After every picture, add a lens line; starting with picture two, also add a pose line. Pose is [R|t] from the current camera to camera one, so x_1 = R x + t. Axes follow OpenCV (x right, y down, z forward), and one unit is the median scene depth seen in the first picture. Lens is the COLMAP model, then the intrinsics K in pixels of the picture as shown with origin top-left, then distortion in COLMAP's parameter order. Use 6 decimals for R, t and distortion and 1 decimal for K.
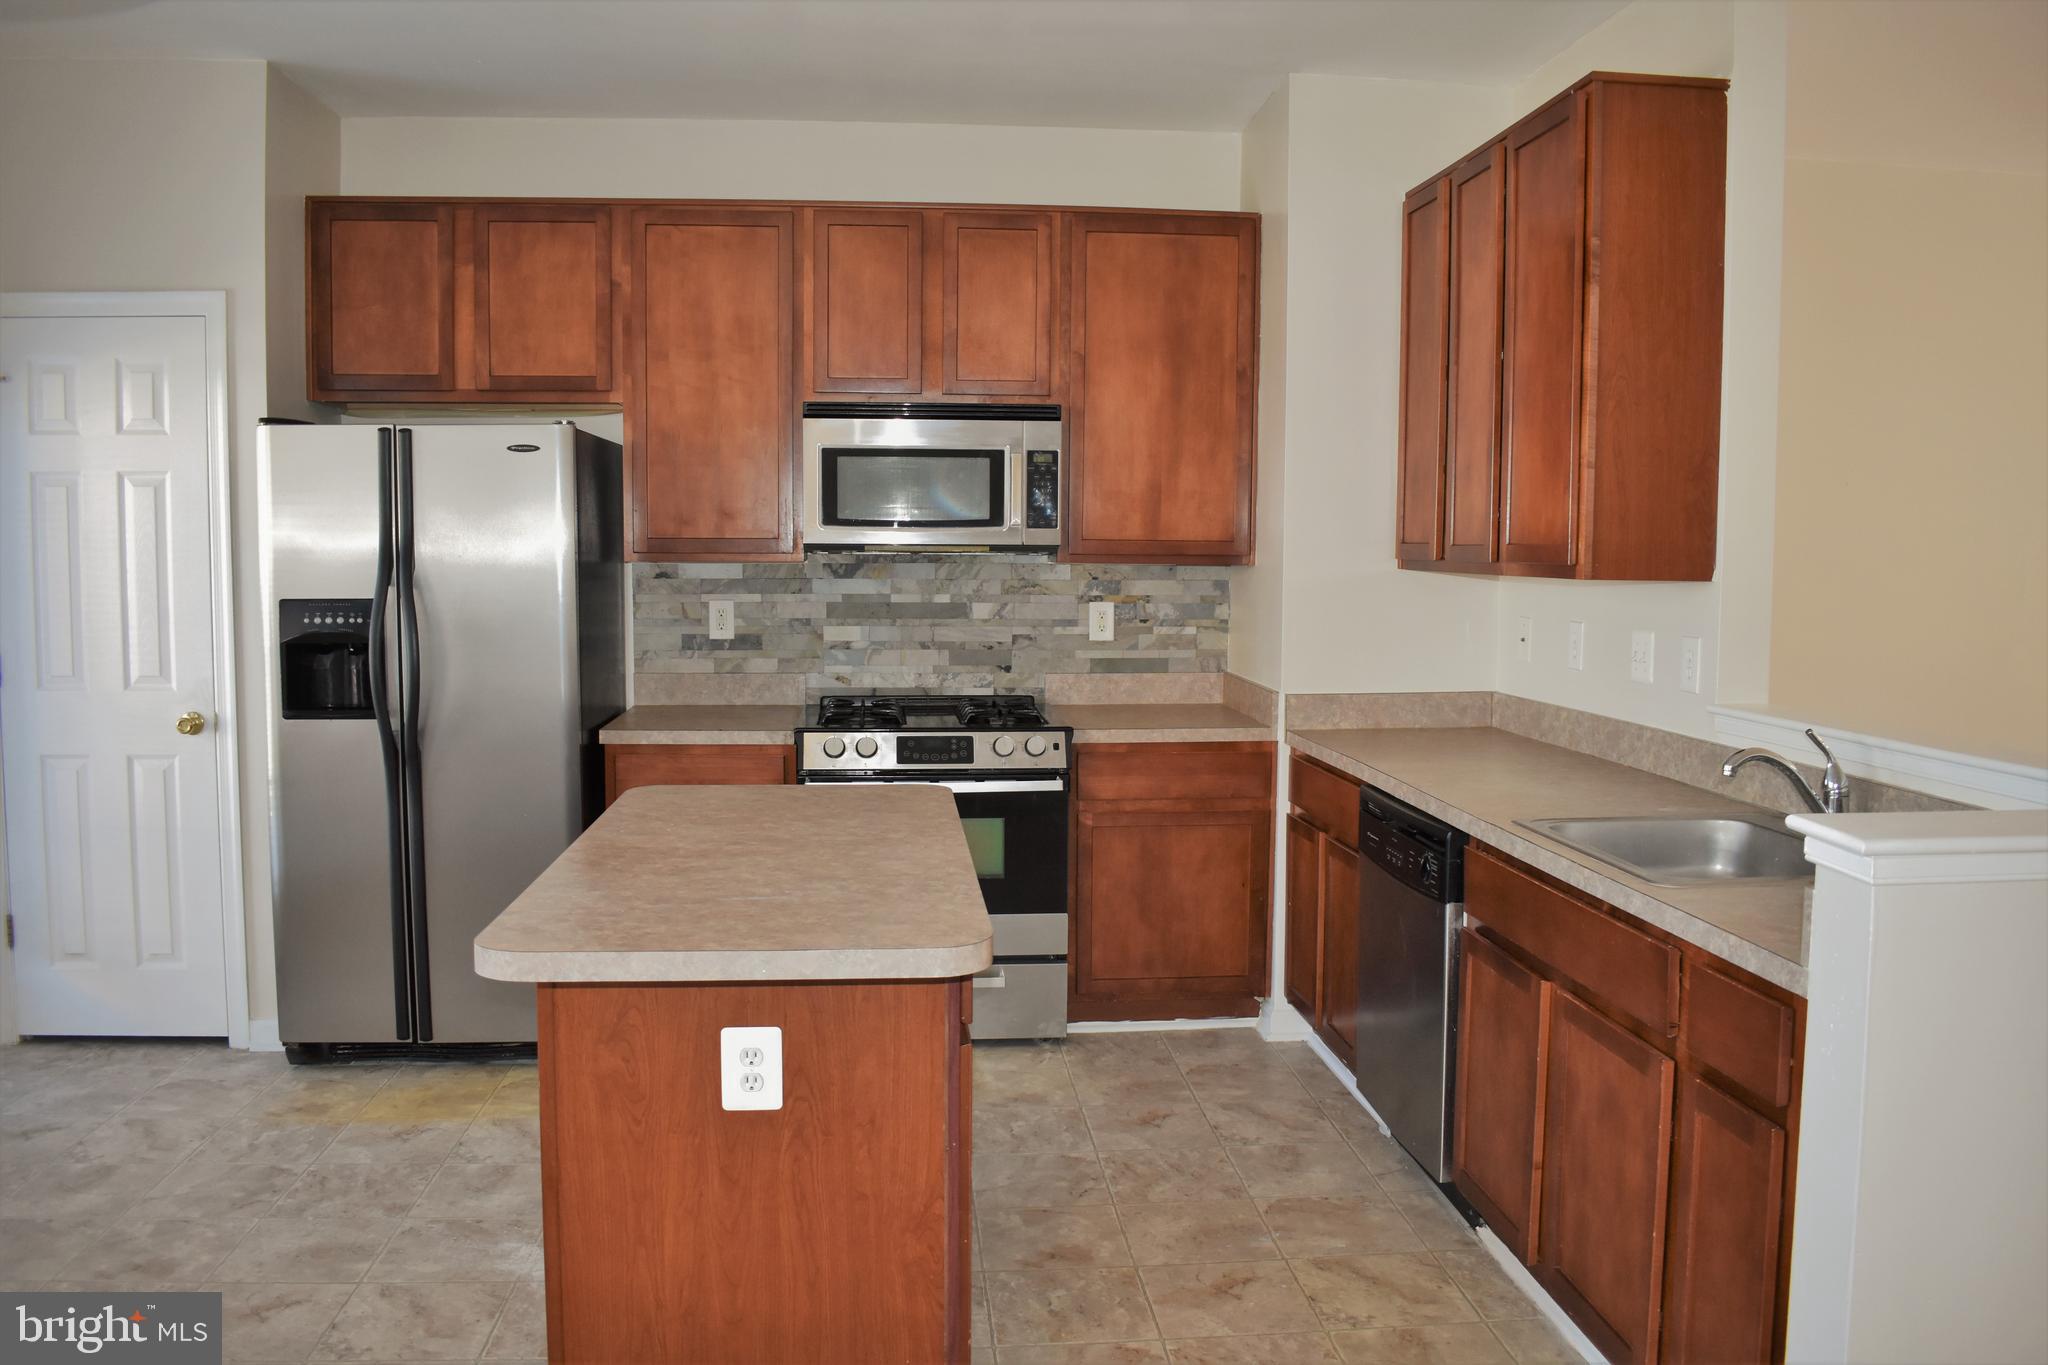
lens RADIAL K [[1616.1, 0, 1041.1], [0, 1616.1, 670.0], [0, 0, 1]] dist [-0.096112, 0.017213]
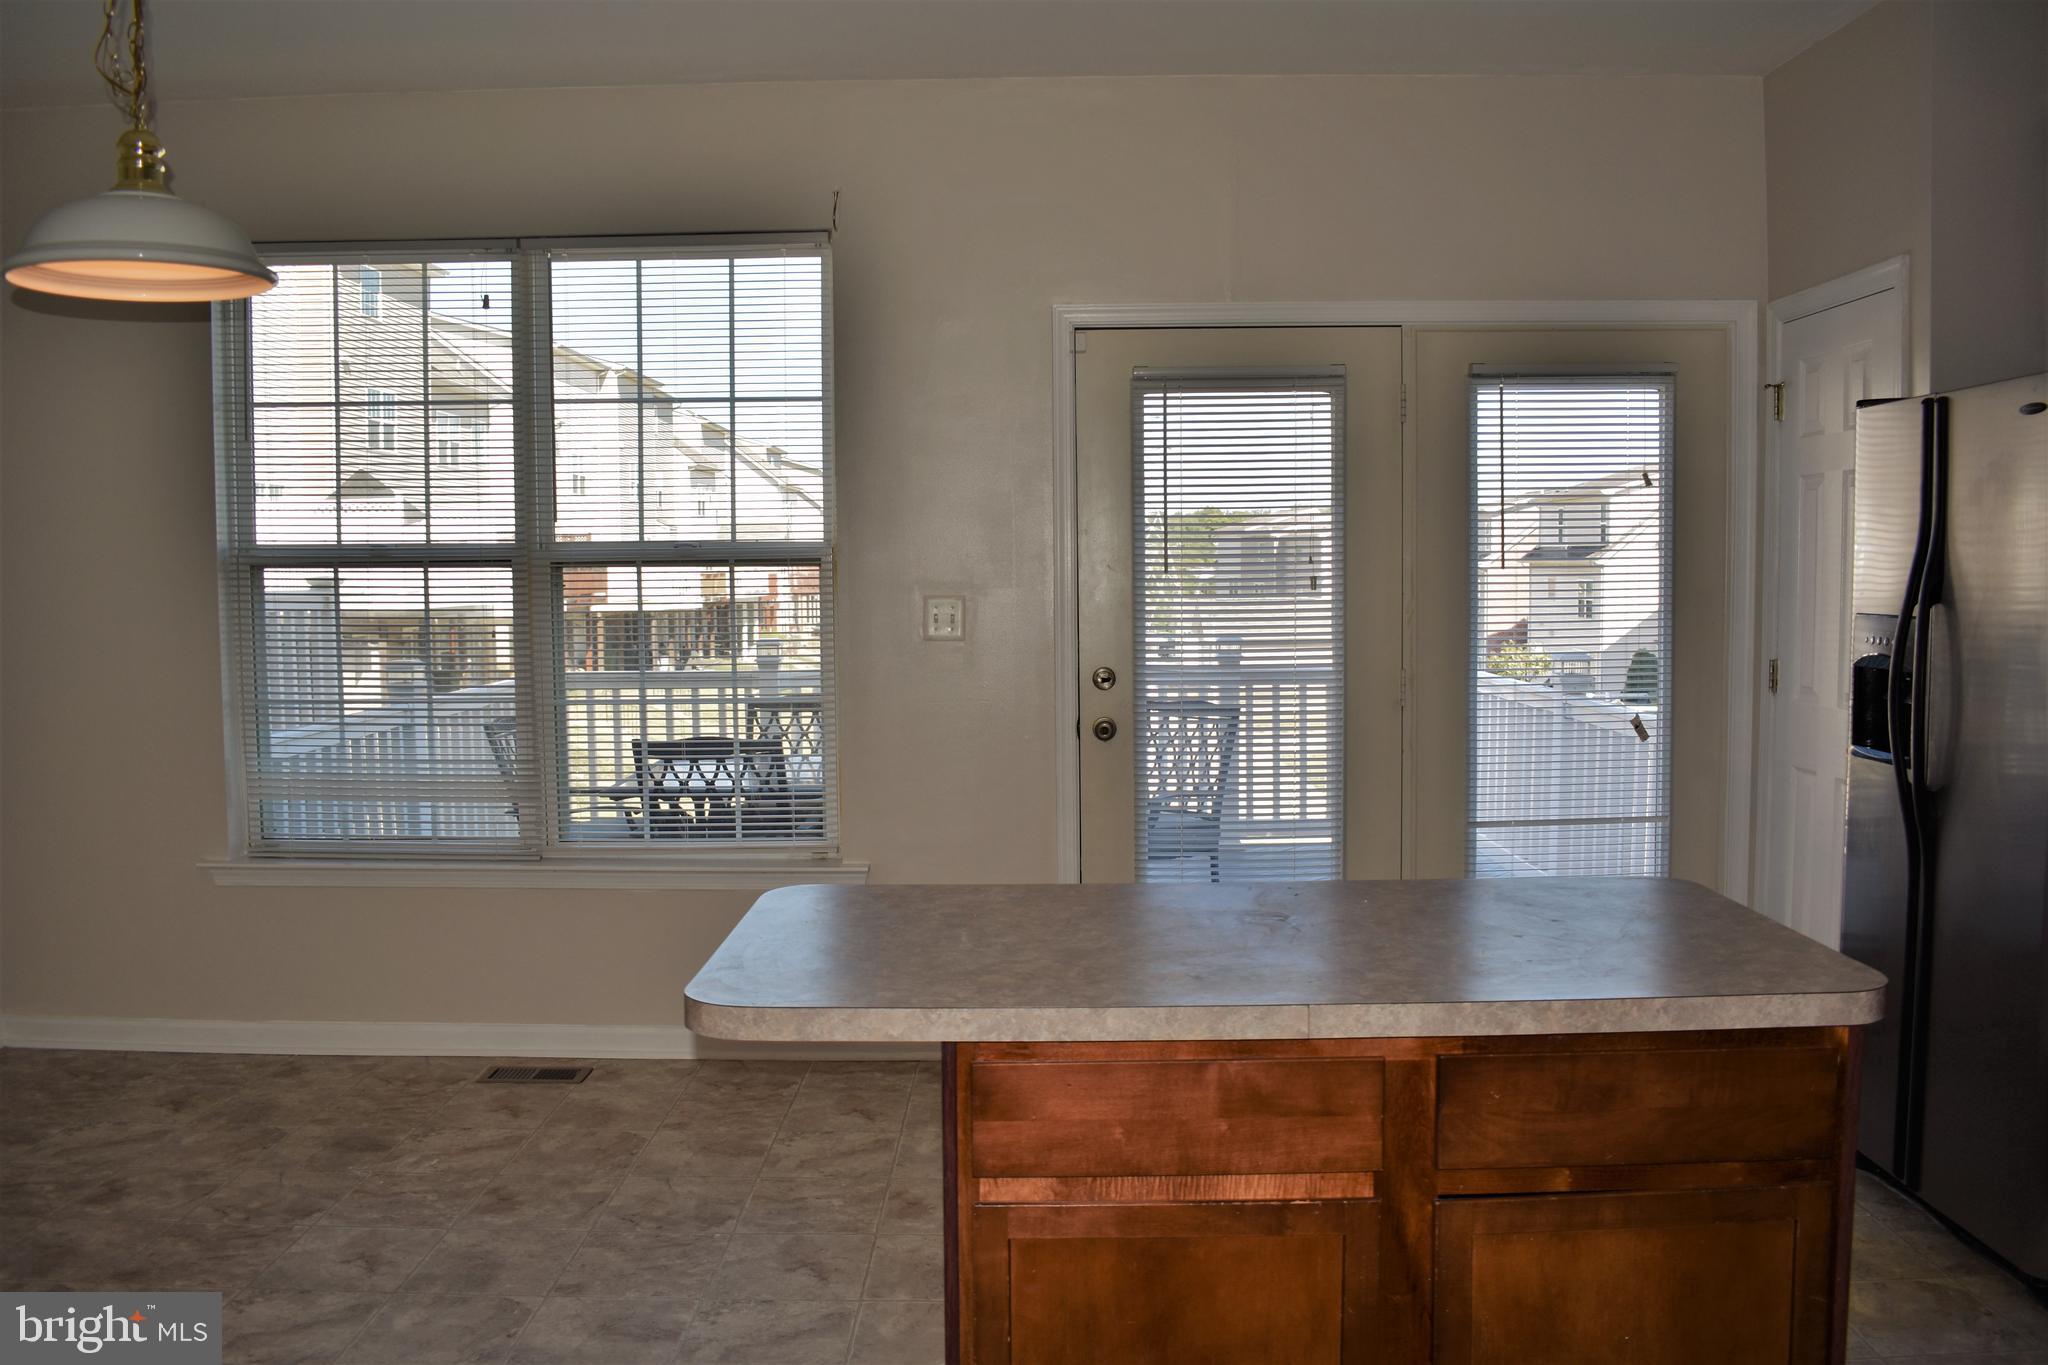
lens RADIAL K [[1616.1, 0, 1021.3], [0, 1616.1, 672.1], [0, 0, 1]] dist [-0.096112, 0.017213]
pose [[-0.110806, 0.061569, -0.991933, 0.377449], [-0.070000, 0.995117, 0.069587, -0.037809], [0.991374, 0.077146, -0.105955, 0.602056]]
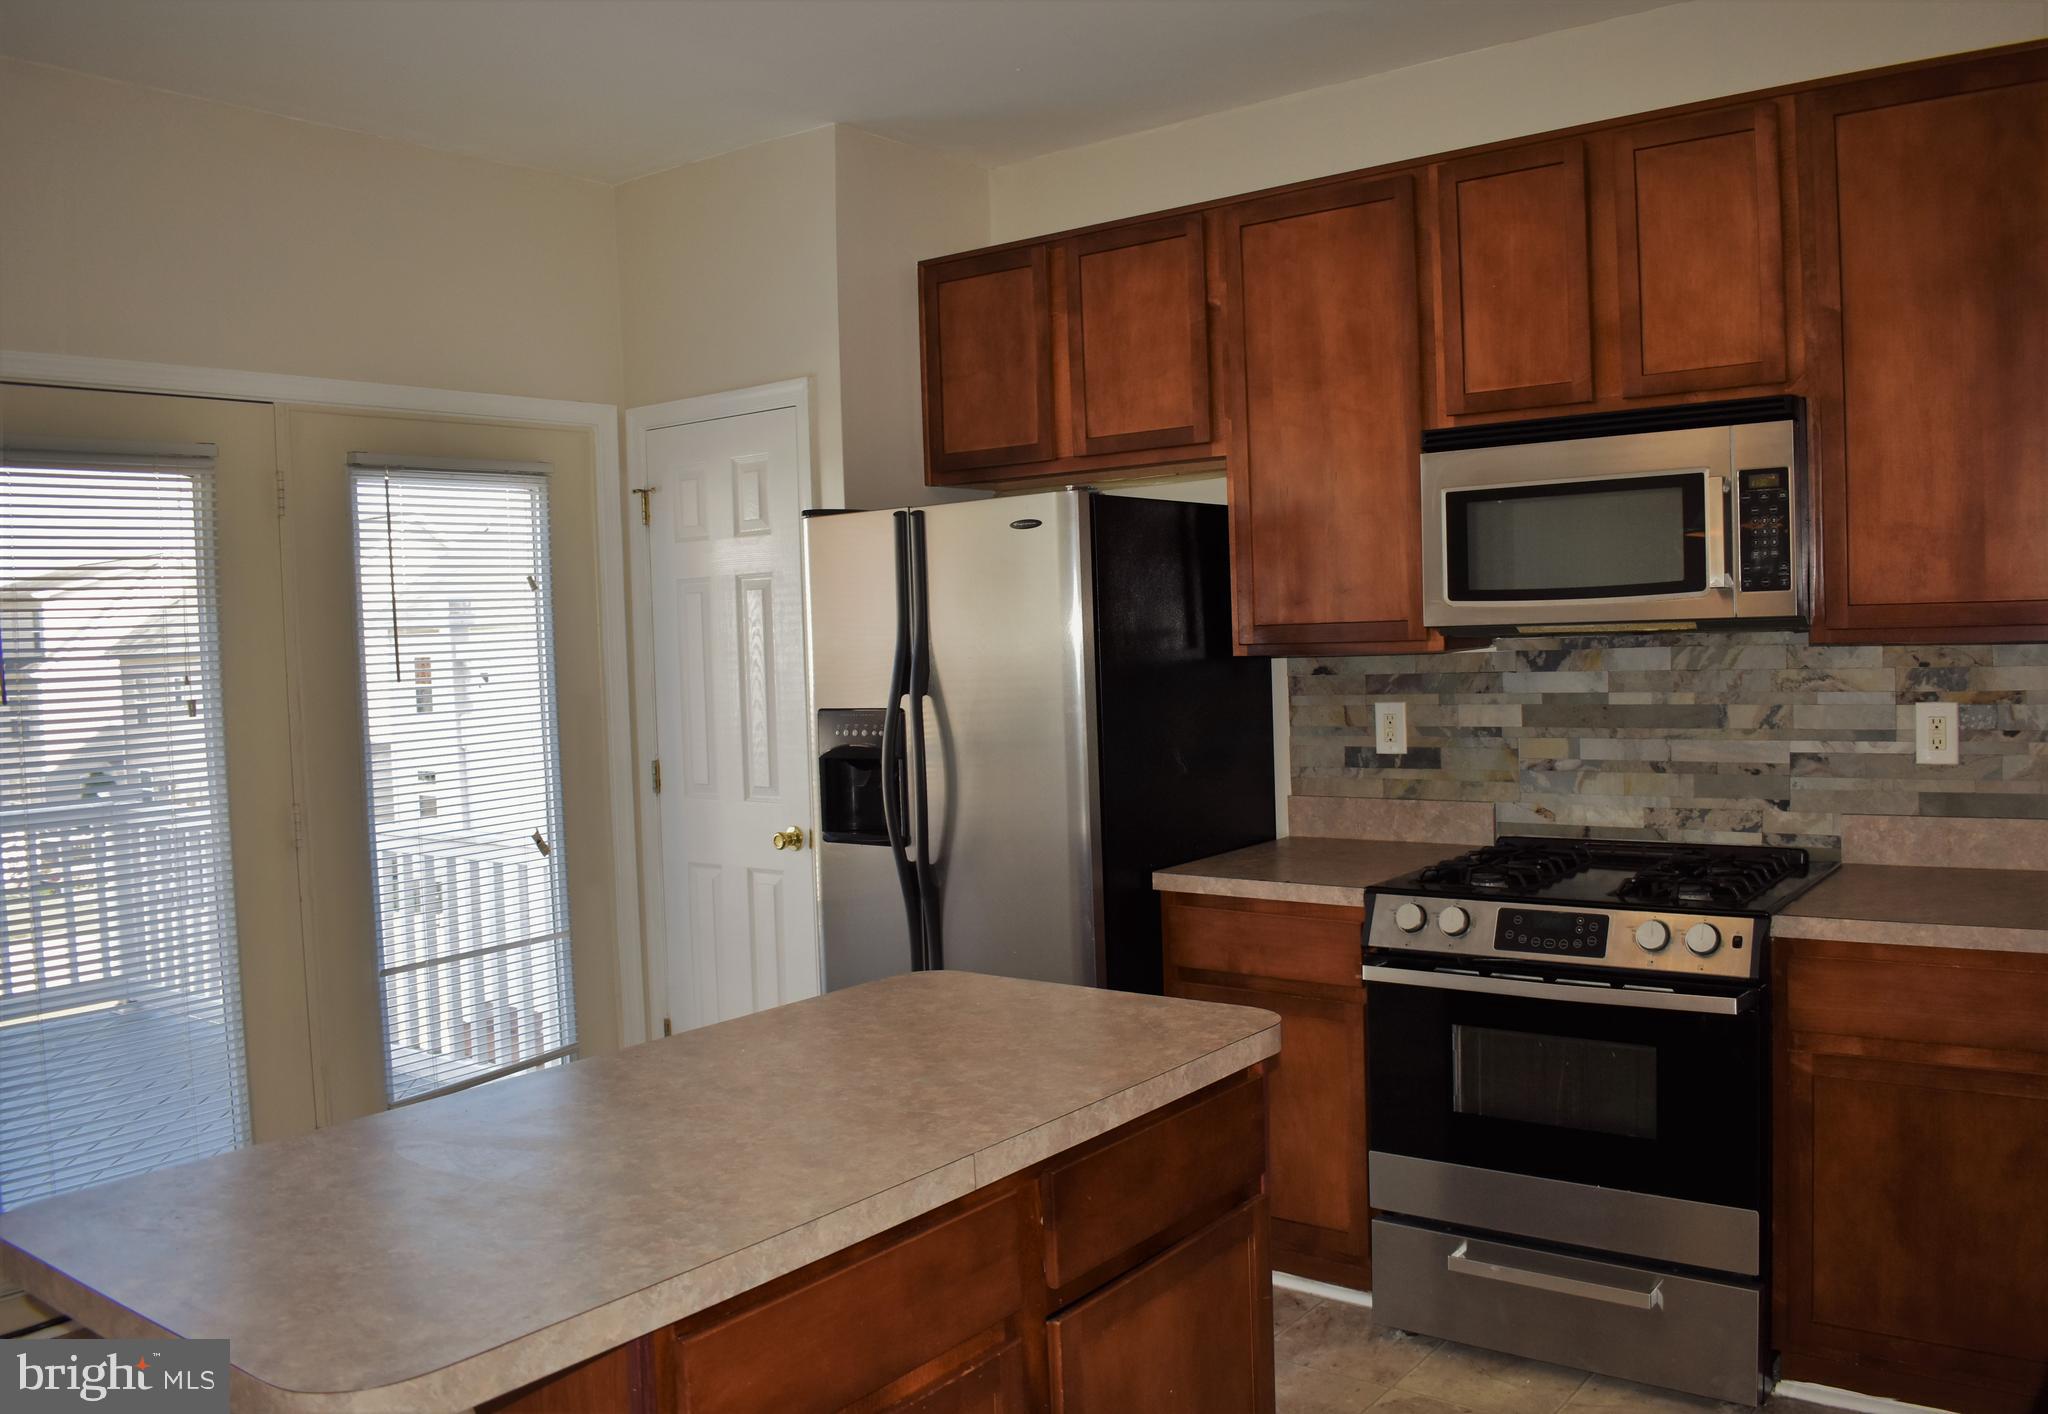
lens RADIAL K [[1676.7, 0, 1068.2], [0, 1676.7, 697.8], [0, 0, 1]] dist [-0.096346, 0.013902]
pose [[0.741424, -0.005448, -0.671015, 0.246613], [-0.014393, 0.999608, -0.024020, -0.027821], [0.670883, 0.027467, 0.741055, 0.357870]]
